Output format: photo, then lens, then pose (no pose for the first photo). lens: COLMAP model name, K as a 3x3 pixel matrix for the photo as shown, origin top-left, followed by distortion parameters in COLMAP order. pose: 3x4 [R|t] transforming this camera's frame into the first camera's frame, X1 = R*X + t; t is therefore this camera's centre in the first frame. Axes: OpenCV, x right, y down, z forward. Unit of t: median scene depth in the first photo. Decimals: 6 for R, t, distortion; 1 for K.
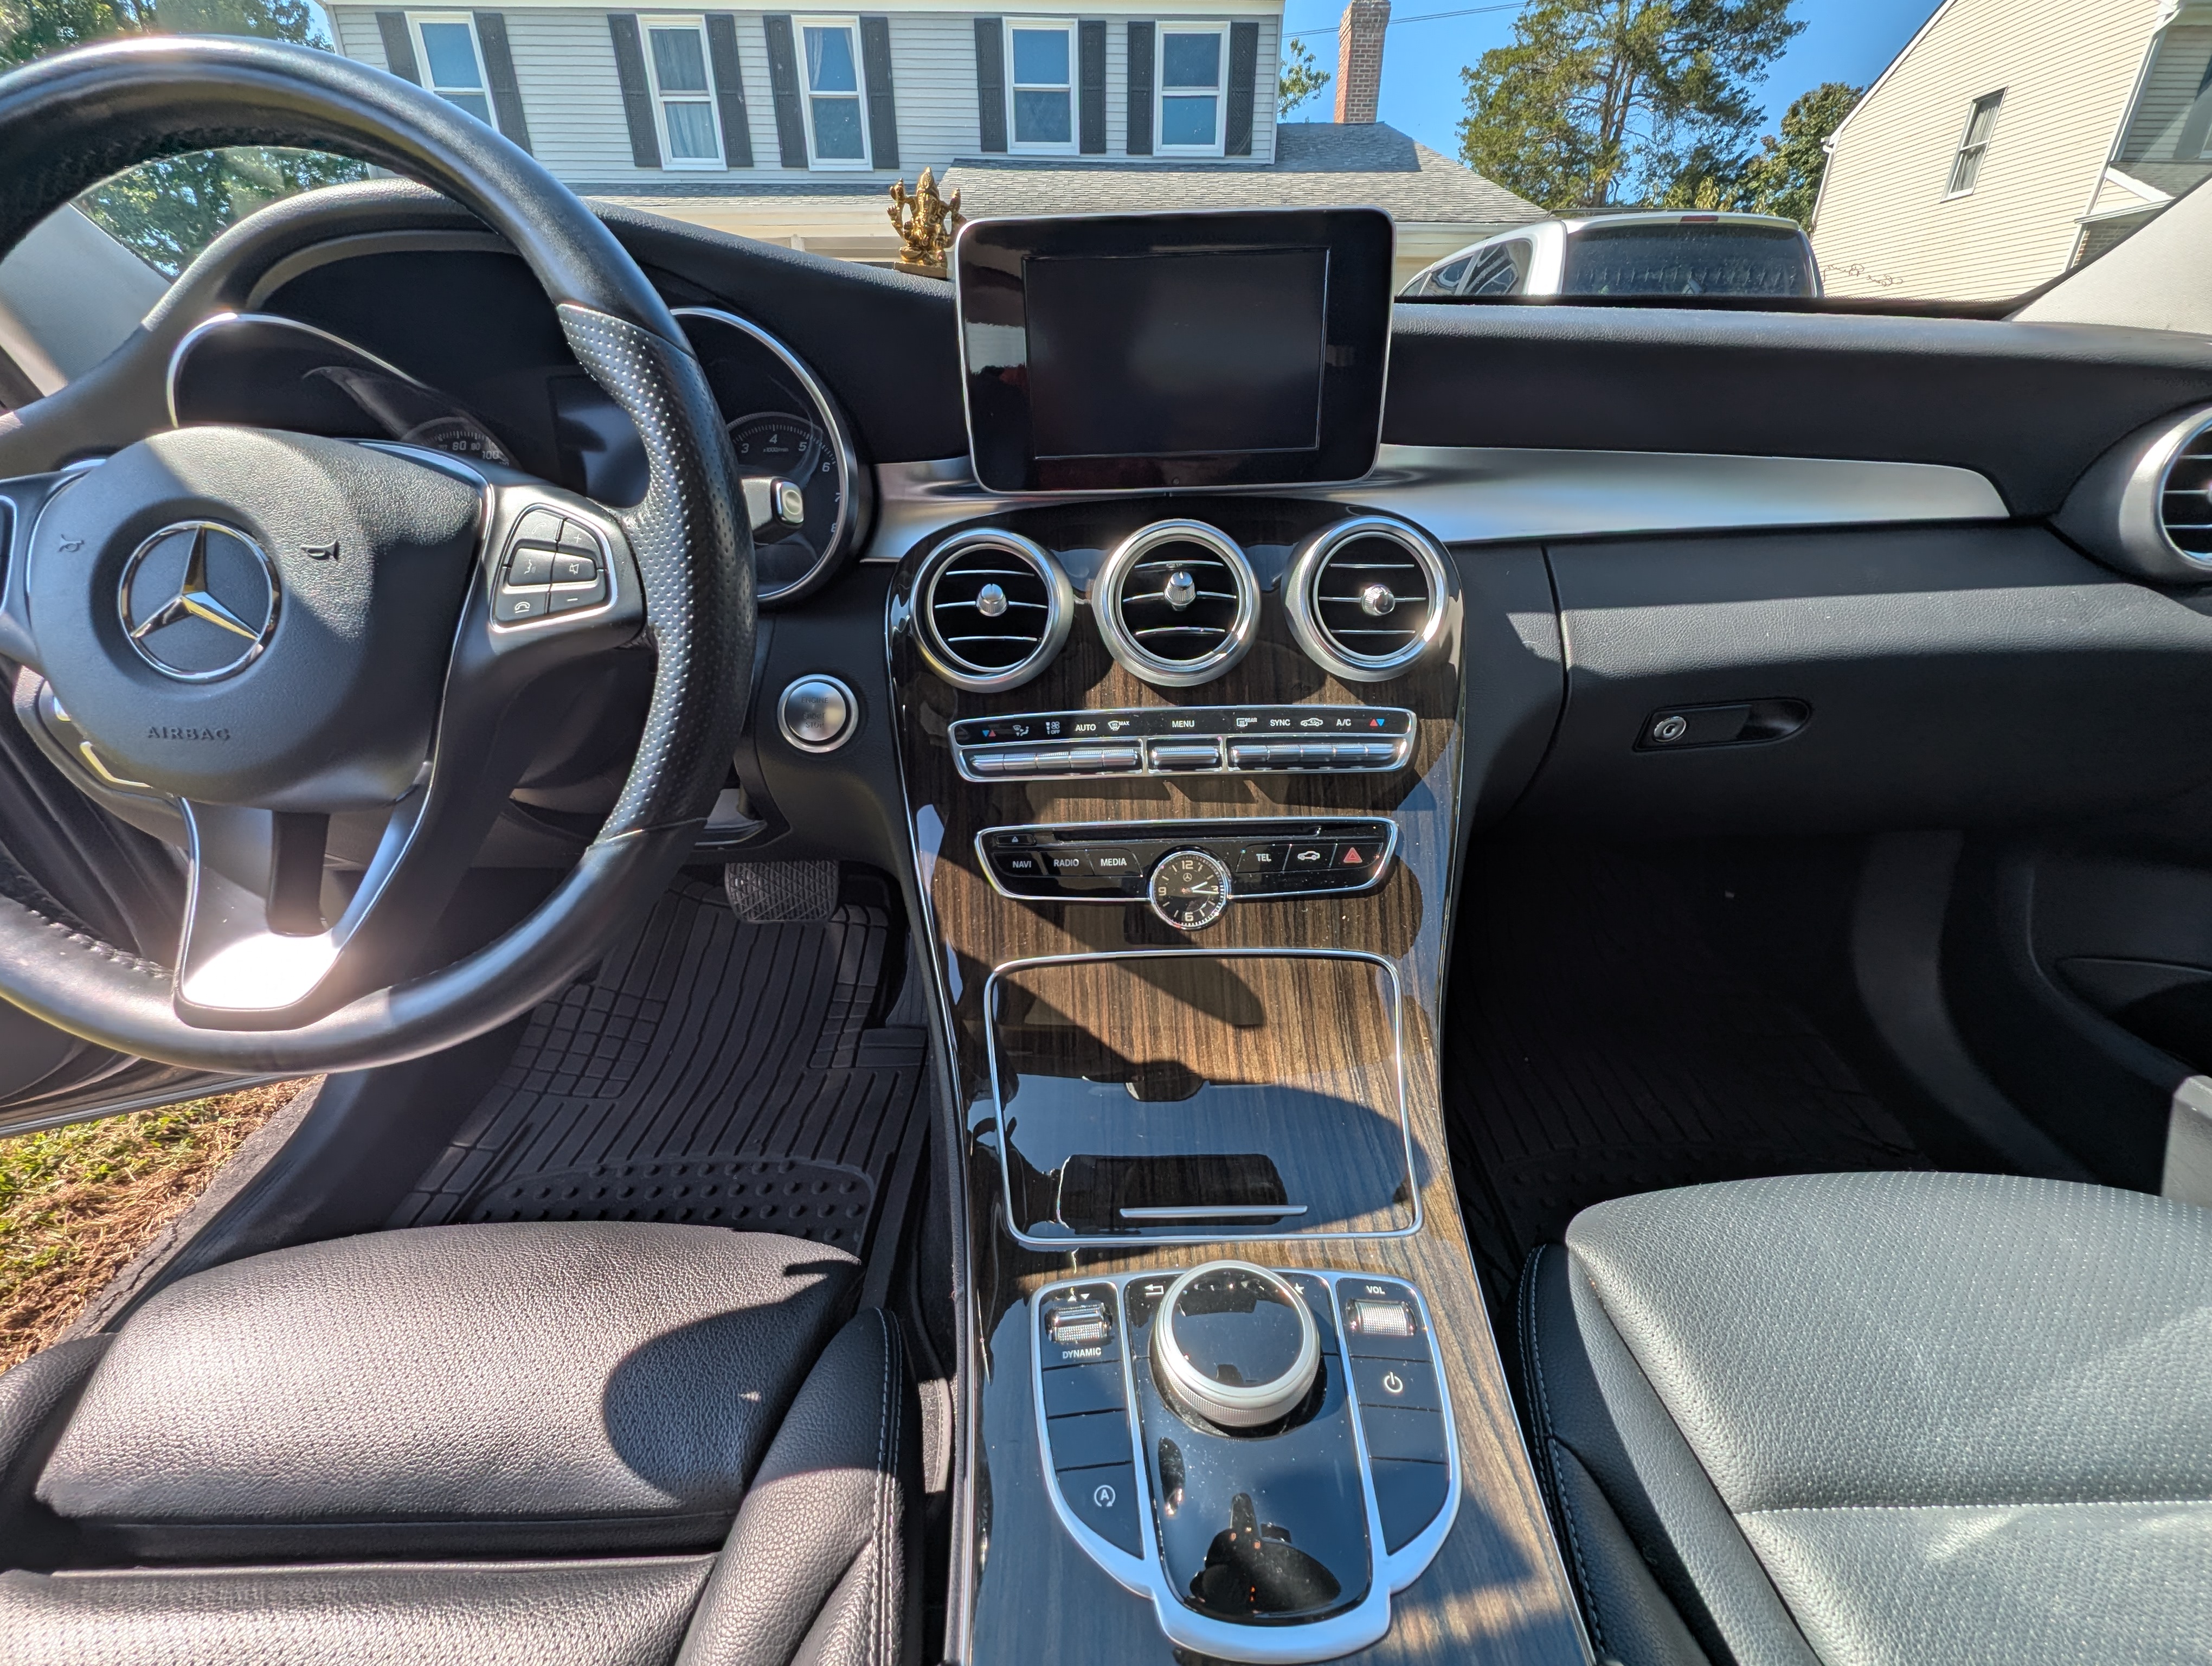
lens RADIAL K [[912.7, 0, 1098.5], [0, 912.7, 827.0], [0, 0, 1]] dist [0.007260, -0.003325]
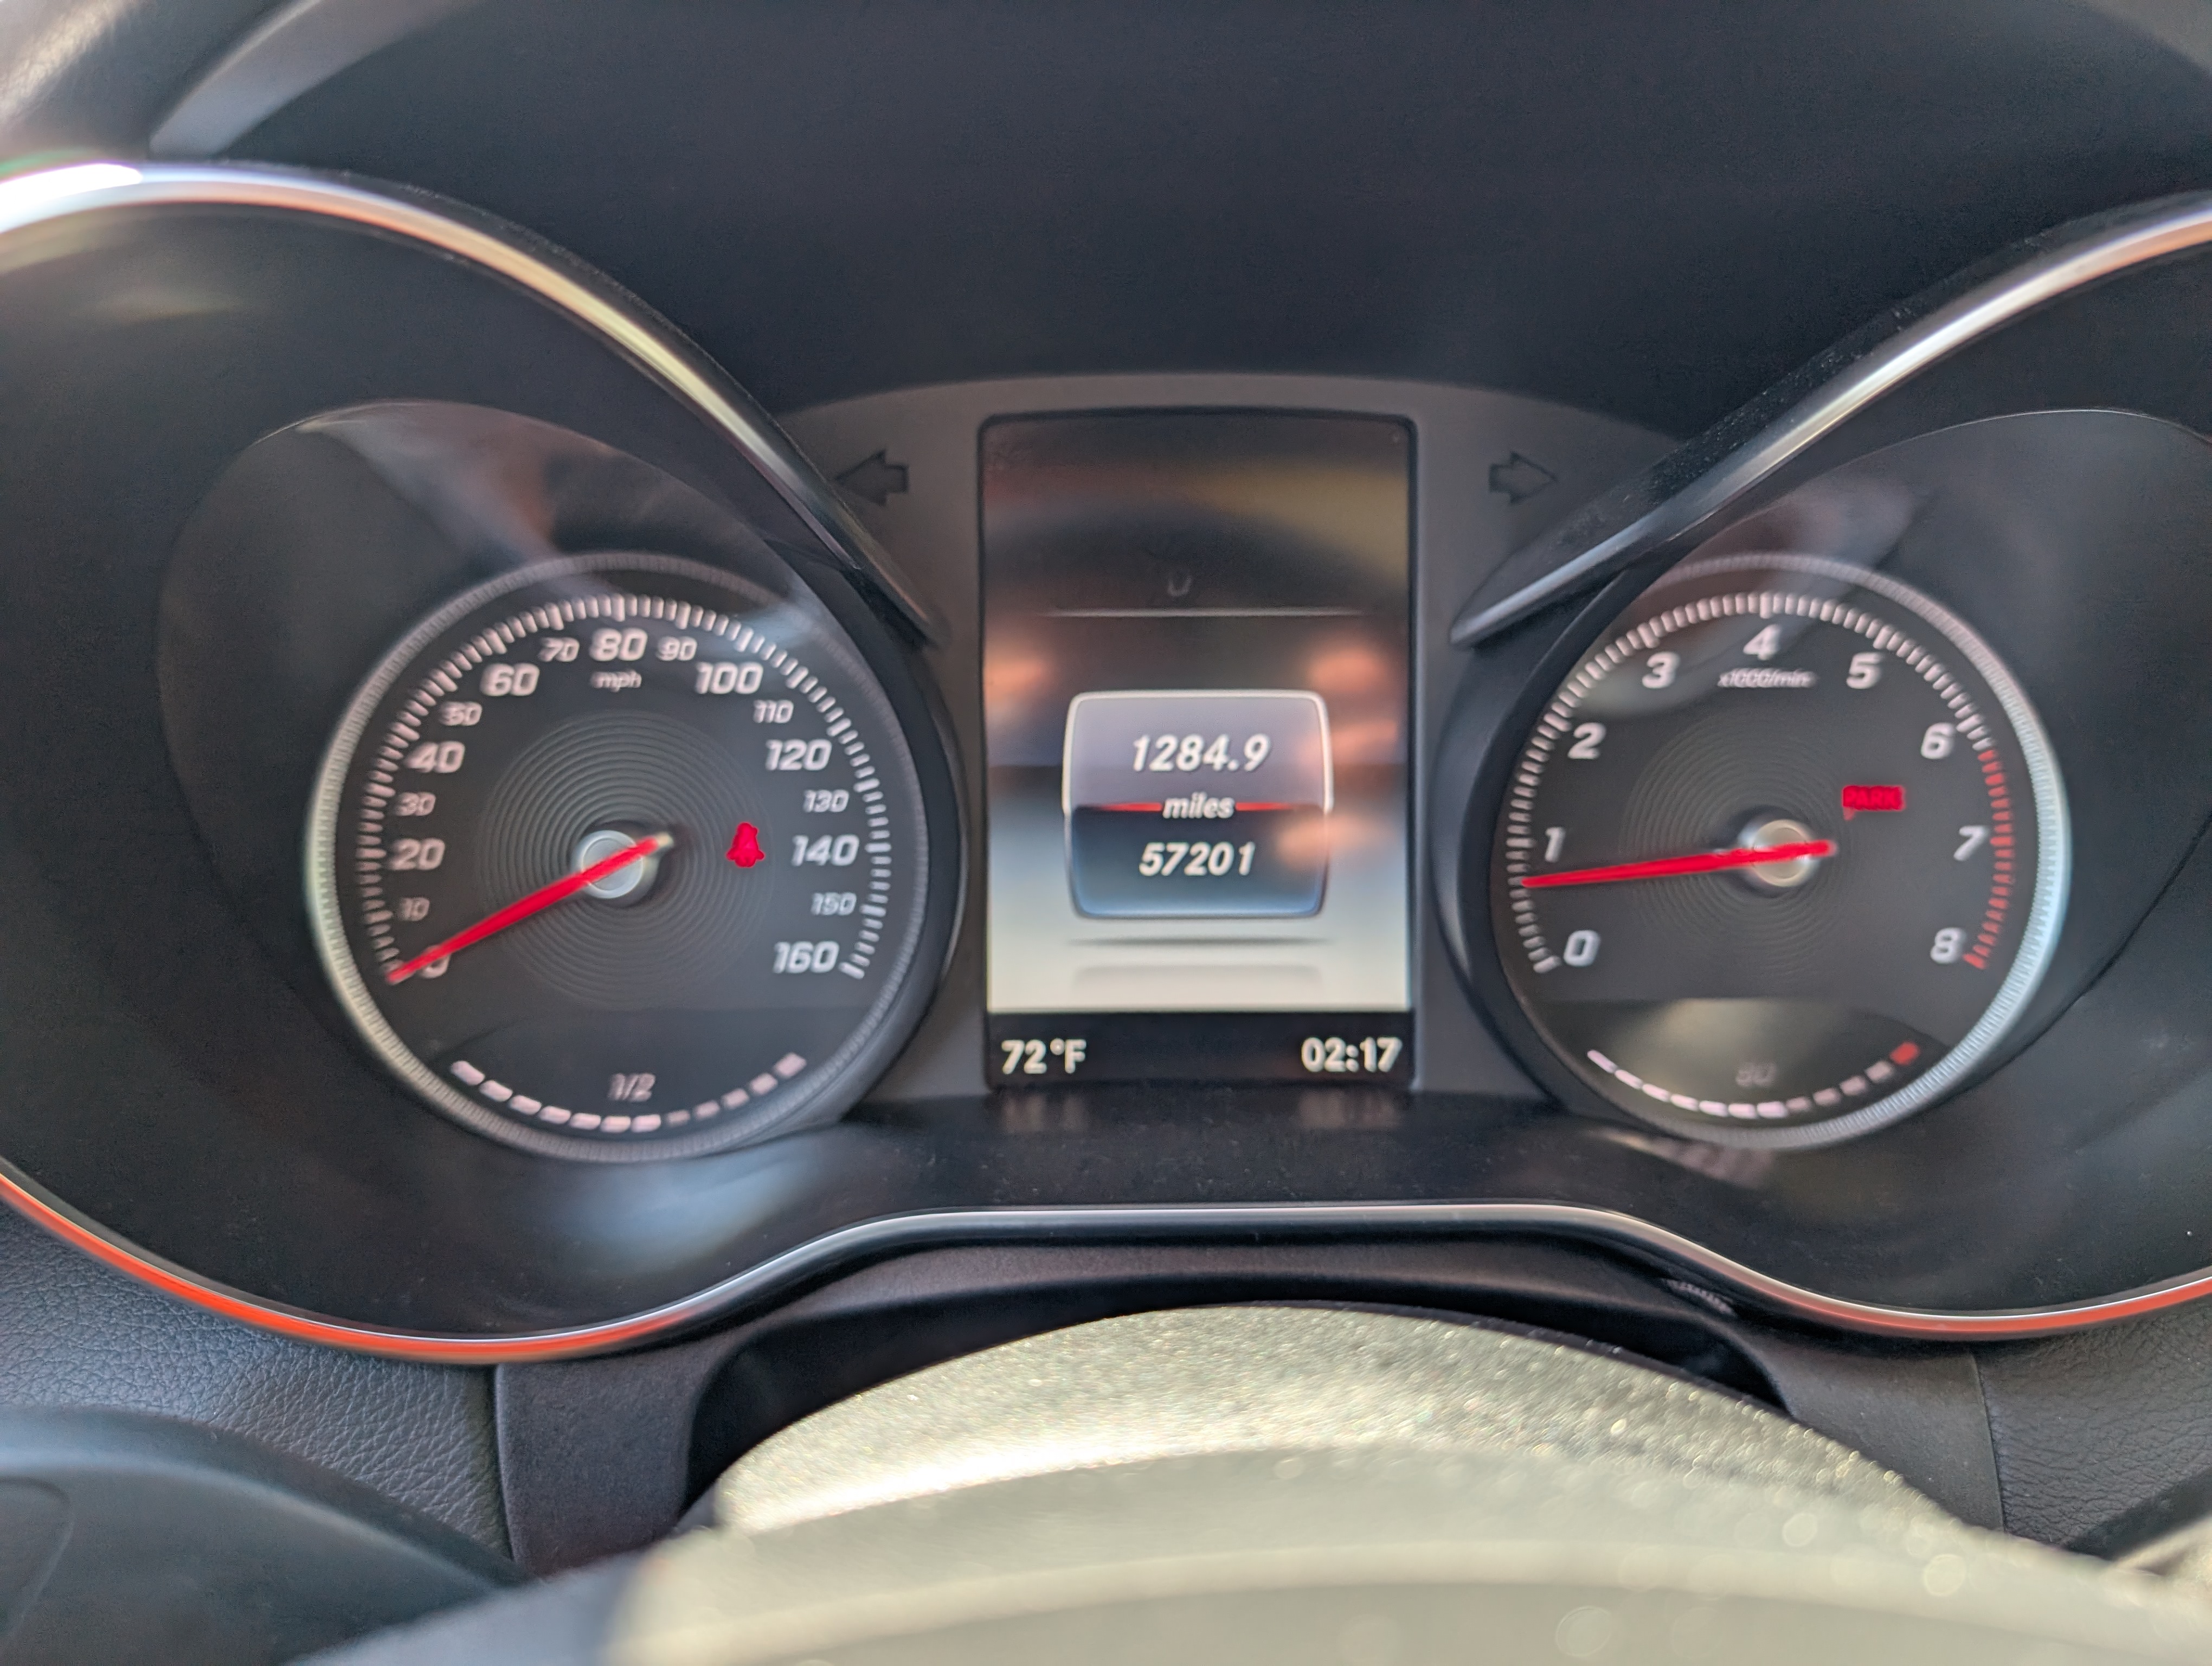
lens RADIAL K [[1604.6, 0, 1098.2], [0, 1604.6, 830.5], [0, 0, 1]] dist [0.005710, -0.007501]
pose [[0.999586, 0.017074, 0.023140, -0.593730], [-0.013507, 0.989139, -0.146362, -0.309105], [-0.025388, 0.145988, 0.988960, 0.561165]]
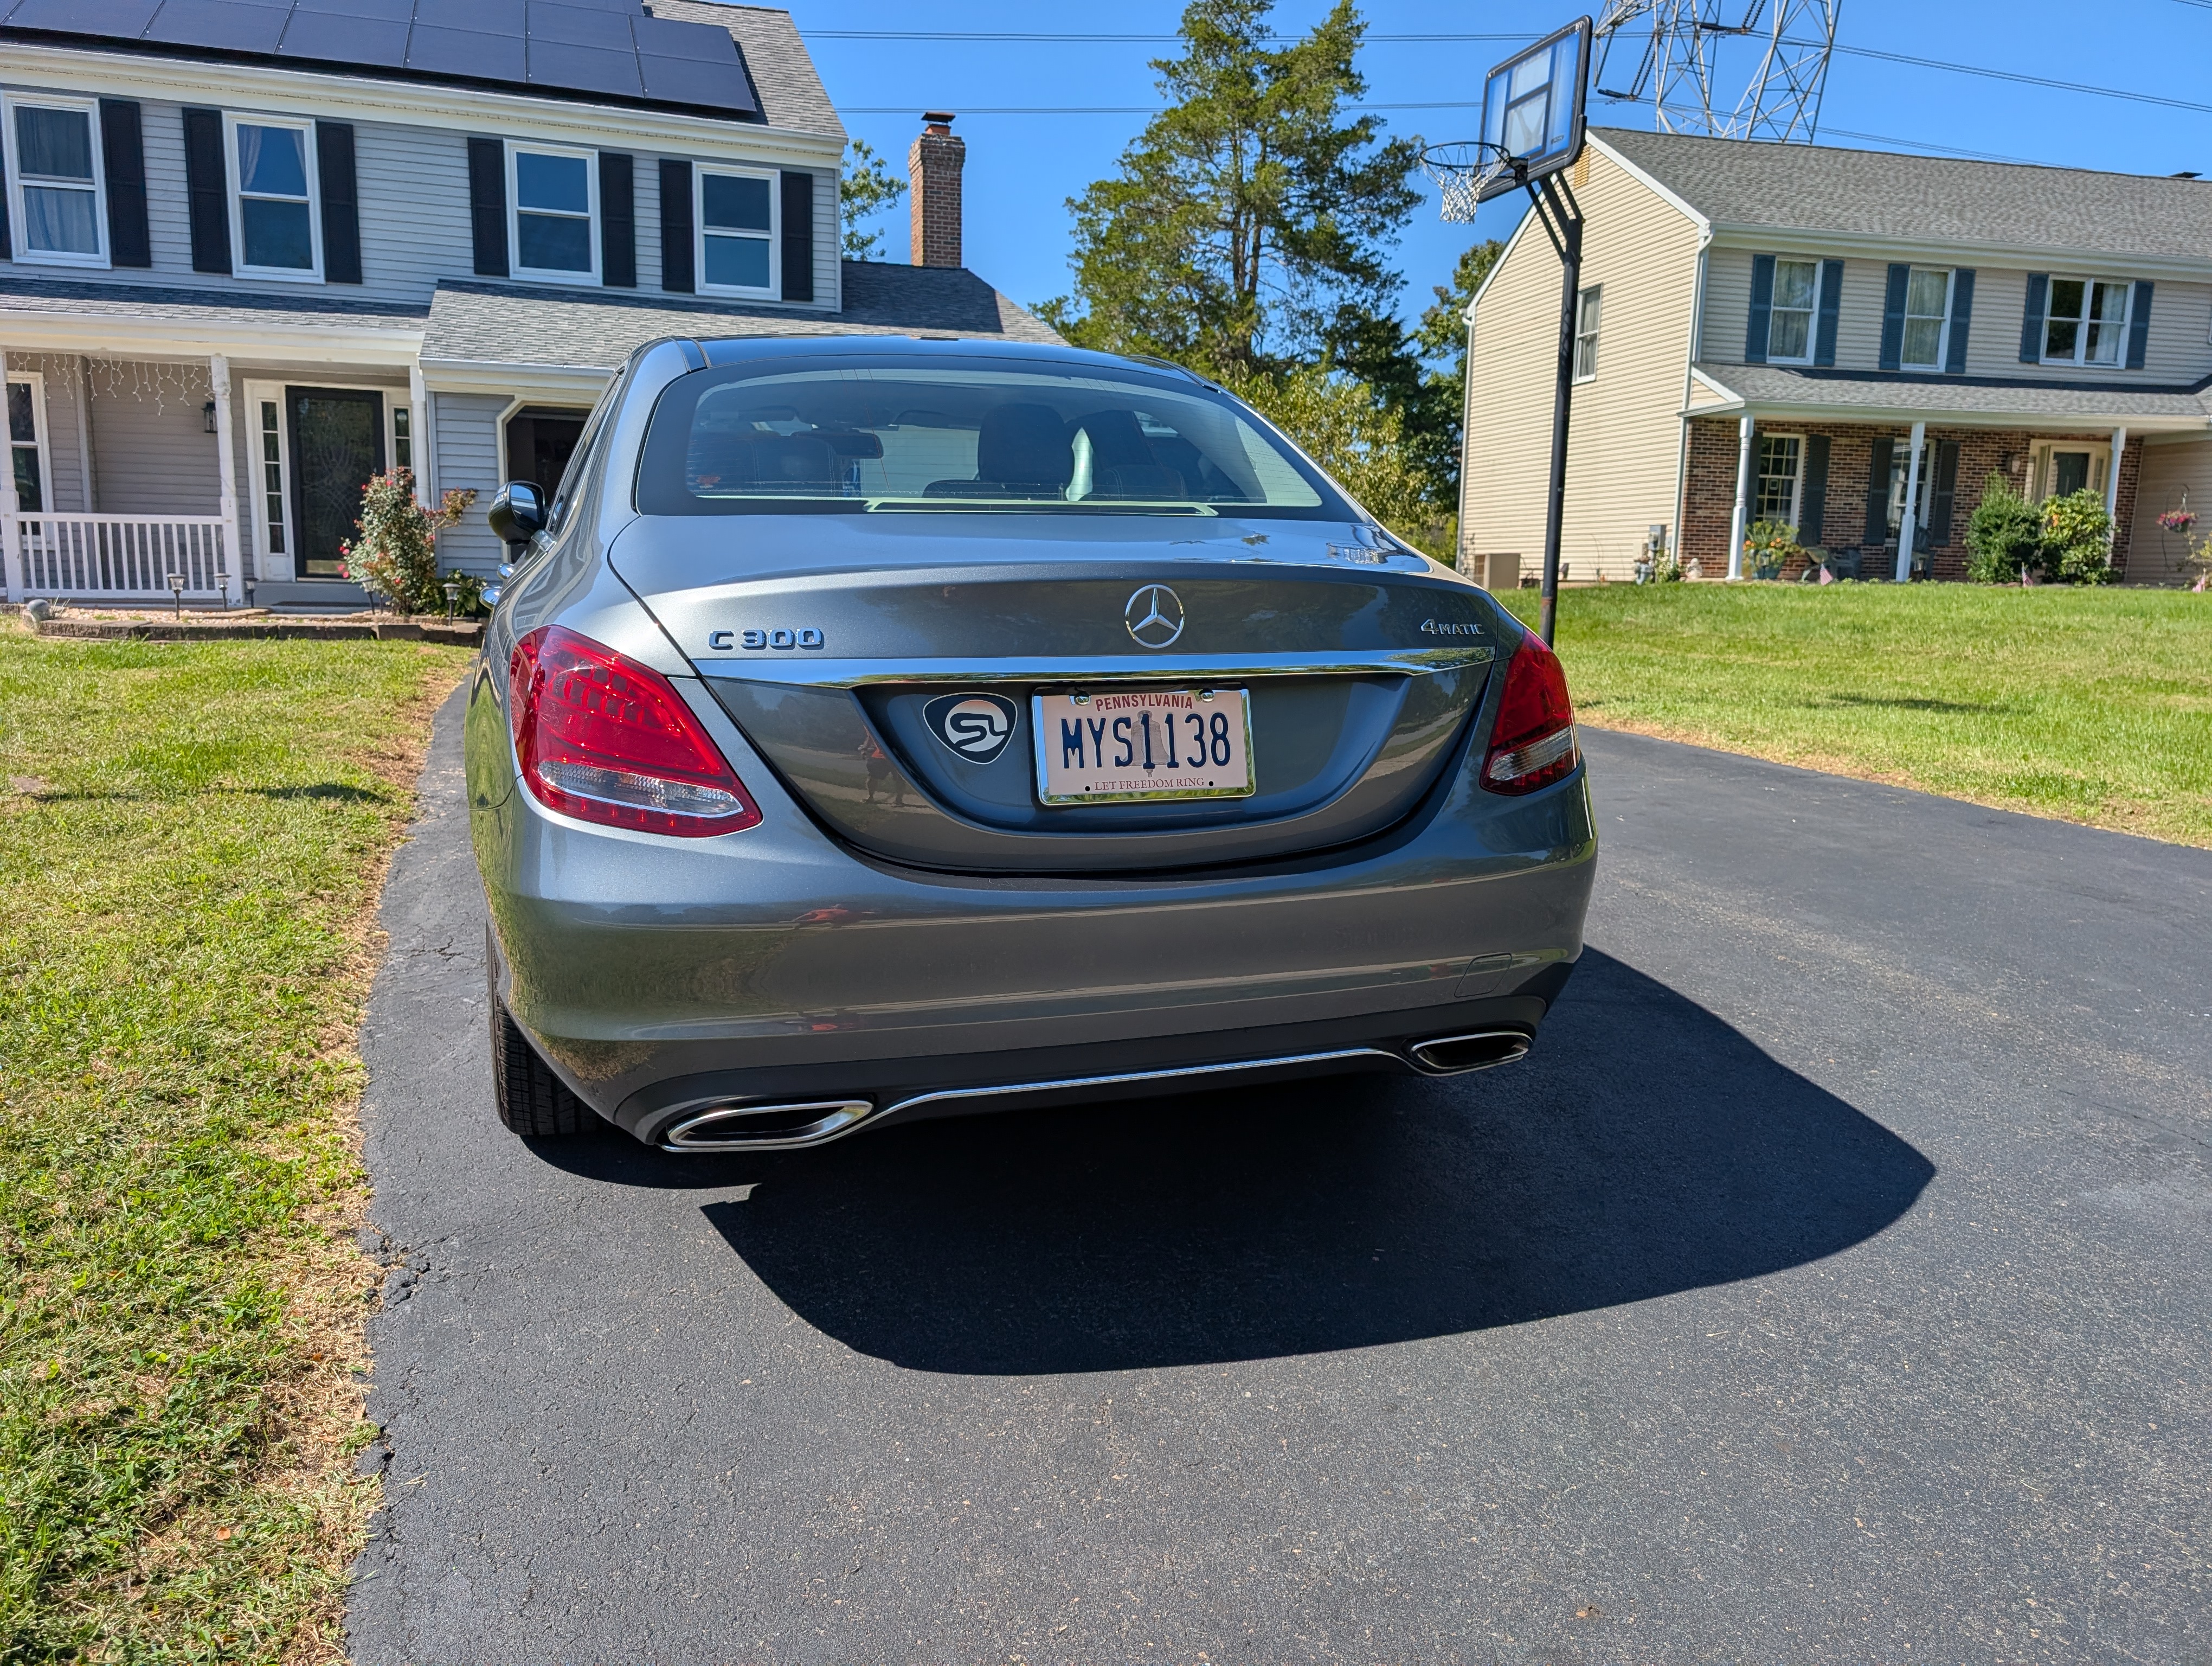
lens RADIAL K [[1604.6, 0, 1087.2], [0, 1604.6, 834.4], [0, 0, 1]] dist [0.005710, -0.007501]
pose [[0.953705, -0.028736, 0.299367, -1.188600], [0.109171, 0.960604, -0.255581, 3.485809], [-0.280229, 0.276431, 0.919270, -7.068390]]
